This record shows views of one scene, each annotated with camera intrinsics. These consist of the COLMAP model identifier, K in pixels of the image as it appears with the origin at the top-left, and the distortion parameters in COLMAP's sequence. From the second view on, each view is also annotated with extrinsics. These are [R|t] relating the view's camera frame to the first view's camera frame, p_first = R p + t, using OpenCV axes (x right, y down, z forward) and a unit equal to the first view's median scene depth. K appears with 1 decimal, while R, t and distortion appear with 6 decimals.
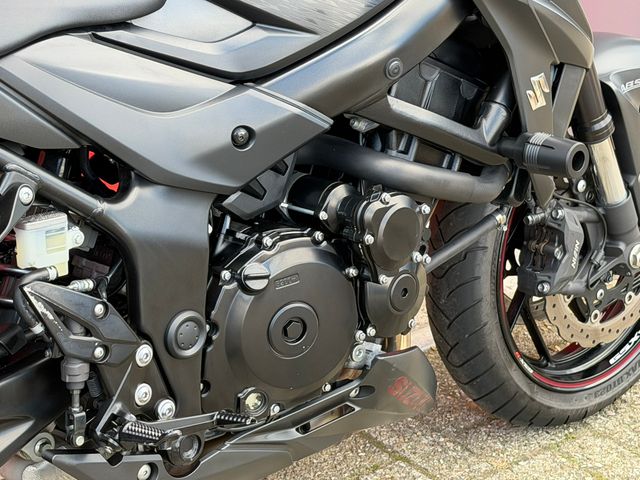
lens RADIAL K [[1586.3, 0, 317.6], [0, 1586.3, 240.6], [0, 0, 1]] dist [0.138343, 0.000000]
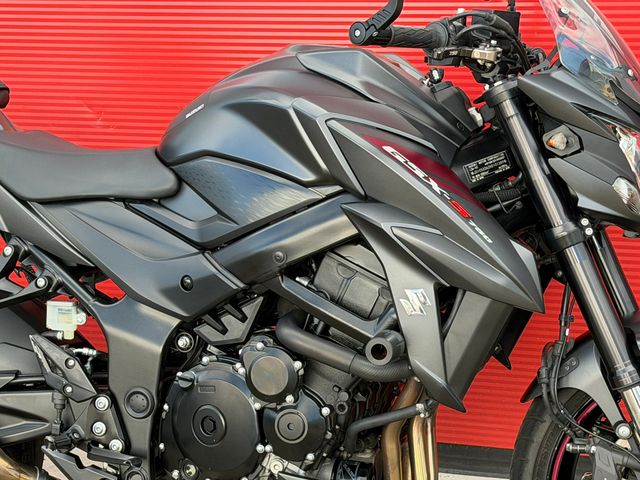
lens RADIAL K [[1586.3, 0, 321.4], [0, 1586.3, 237.3], [0, 0, 1]] dist [0.138343, 0.000000]
pose [[0.516412, 0.094038, -0.851161, 1.281922], [-0.280202, 0.957793, -0.064184, -0.044161], [0.809200, 0.271643, 0.520966, 0.290808]]
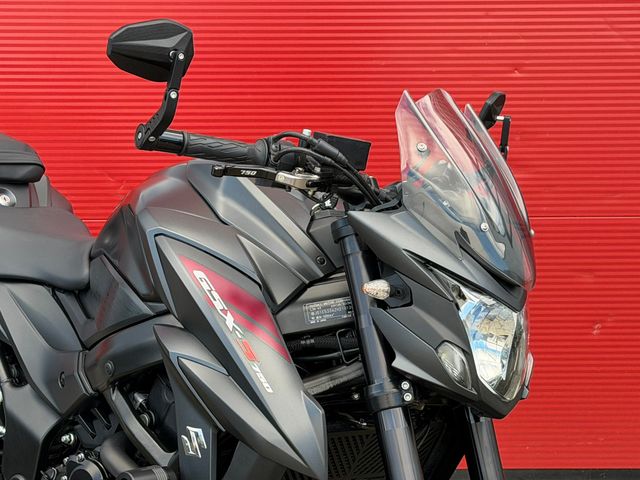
lens RADIAL K [[1586.3, 0, 314.4], [0, 1586.3, 239.5], [0, 0, 1]] dist [0.138343, 0.000000]
pose [[0.061138, 0.105125, -0.992578, 1.413520], [-0.413333, 0.907832, 0.070690, -0.380529], [0.908525, 0.405943, 0.098955, 0.990137]]
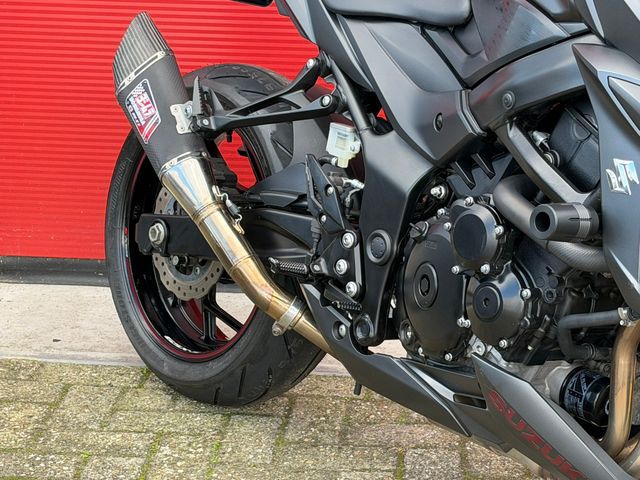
lens RADIAL K [[1586.3, 0, 320.3], [0, 1586.3, 242.2], [0, 0, 1]] dist [0.138343, 0.000000]
pose [[-0.057256, 0.176319, -0.982667, 1.254132], [-0.438651, 0.879742, 0.183410, -0.171929], [0.896832, 0.441549, 0.026972, 0.897973]]
